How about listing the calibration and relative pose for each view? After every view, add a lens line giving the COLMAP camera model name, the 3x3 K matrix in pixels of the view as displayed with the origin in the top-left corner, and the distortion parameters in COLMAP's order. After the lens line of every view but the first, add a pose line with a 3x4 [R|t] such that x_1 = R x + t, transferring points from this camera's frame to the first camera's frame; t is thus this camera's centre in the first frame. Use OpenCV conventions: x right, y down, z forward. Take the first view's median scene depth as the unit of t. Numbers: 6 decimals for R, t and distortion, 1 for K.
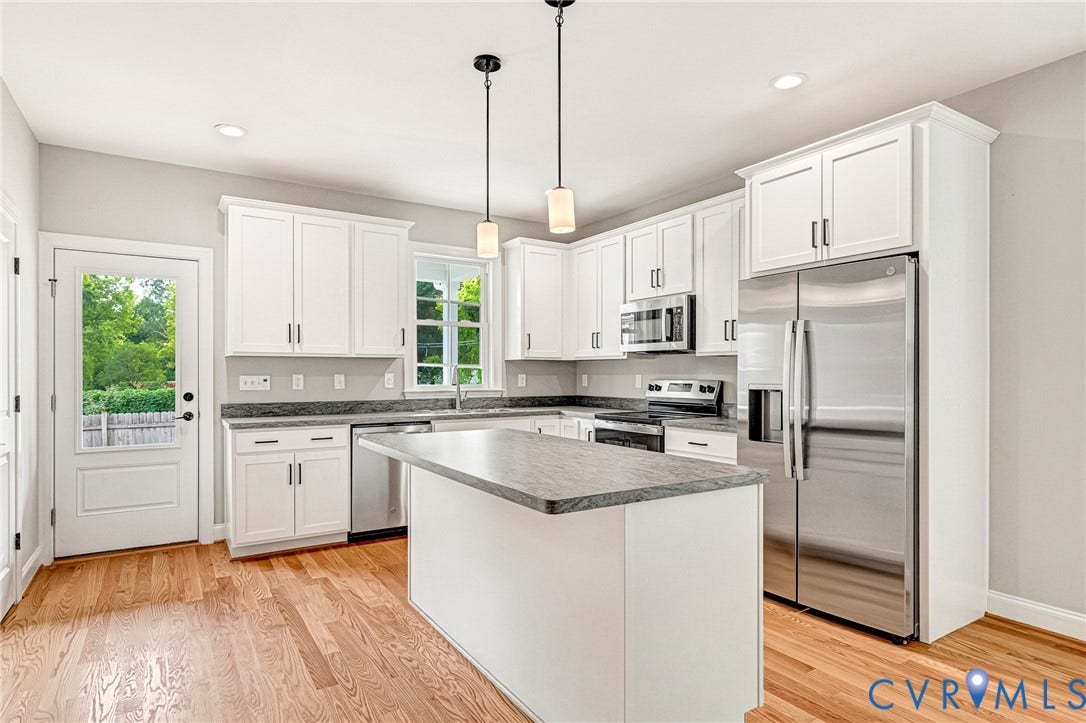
lens RADIAL K [[597.8, 0, 541.3], [0, 597.8, 374.9], [0, 0, 1]] dist [0.004376, 0.000027]
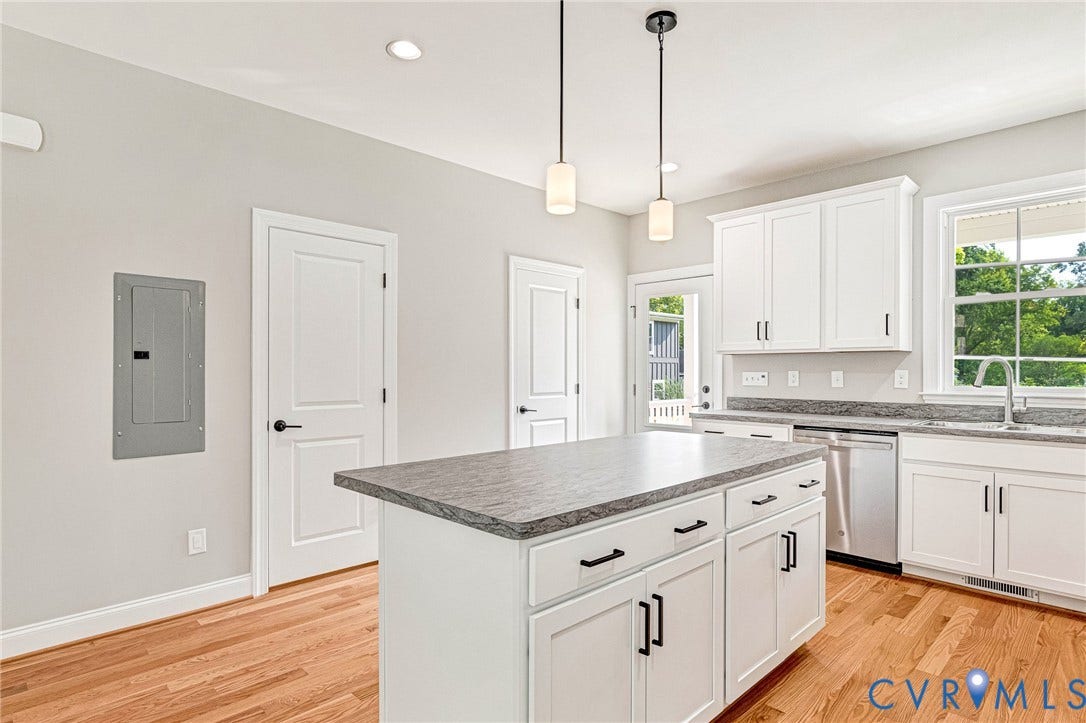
lens RADIAL K [[579.1, 0, 539.4], [0, 579.1, 371.5], [0, 0, 1]] dist [0.002456, -0.000564]
pose [[0.217137, 0.003846, -0.976134, 0.419763], [-0.001929, 0.999992, 0.003511, -0.002360], [0.976139, 0.001121, 0.217142, 0.374295]]
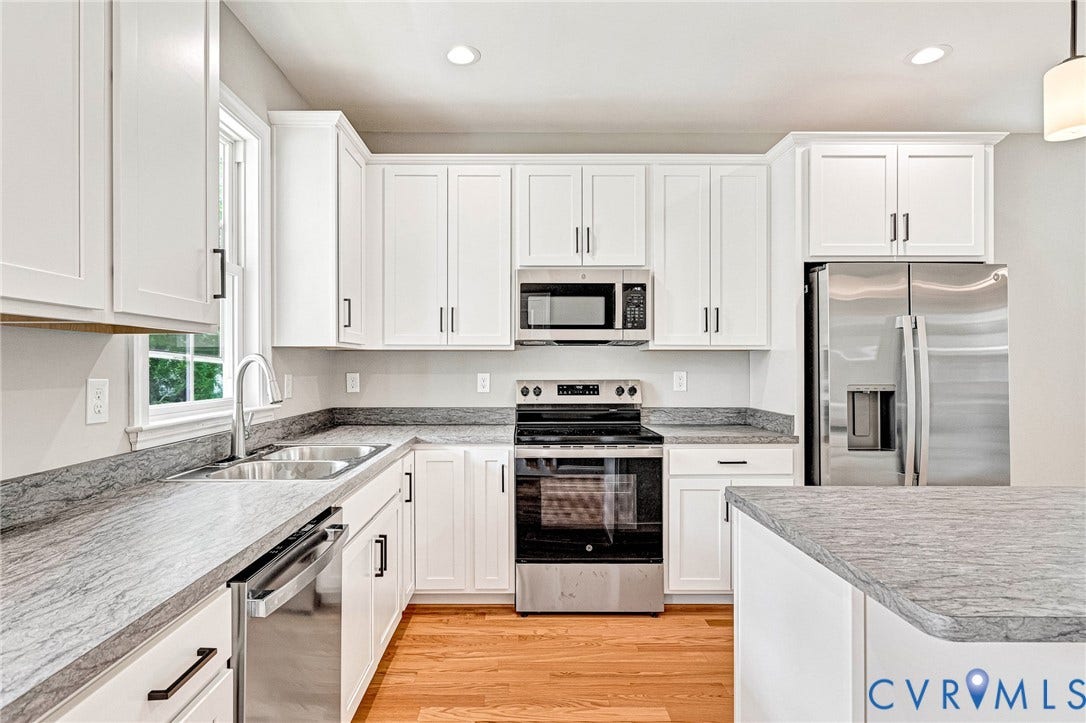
lens RADIAL K [[572.2, 0, 522.2], [0, 572.2, 365.1], [0, 0, 1]] dist [0.000701, 0.000111]
pose [[0.528512, 0.001778, 0.848924, -0.416532], [0.003286, 0.999986, -0.004140, -0.007486], [-0.848919, 0.004978, 0.528499, 0.668019]]
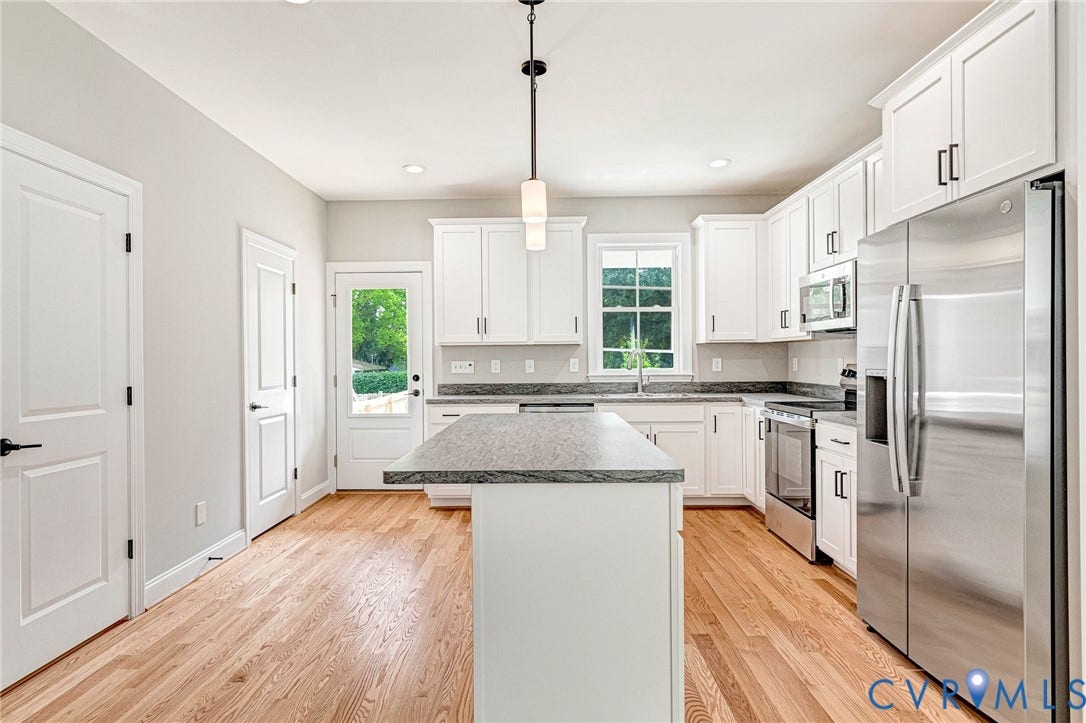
lens RADIAL K [[588.1, 0, 531.1], [0, 588.1, 360.7], [0, 0, 1]] dist [0.006720, -0.000253]
pose [[0.833578, -0.005218, -0.552378, 0.283011], [0.007004, 0.999975, 0.001124, -0.000255], [0.552358, -0.004806, 0.833593, 0.070659]]
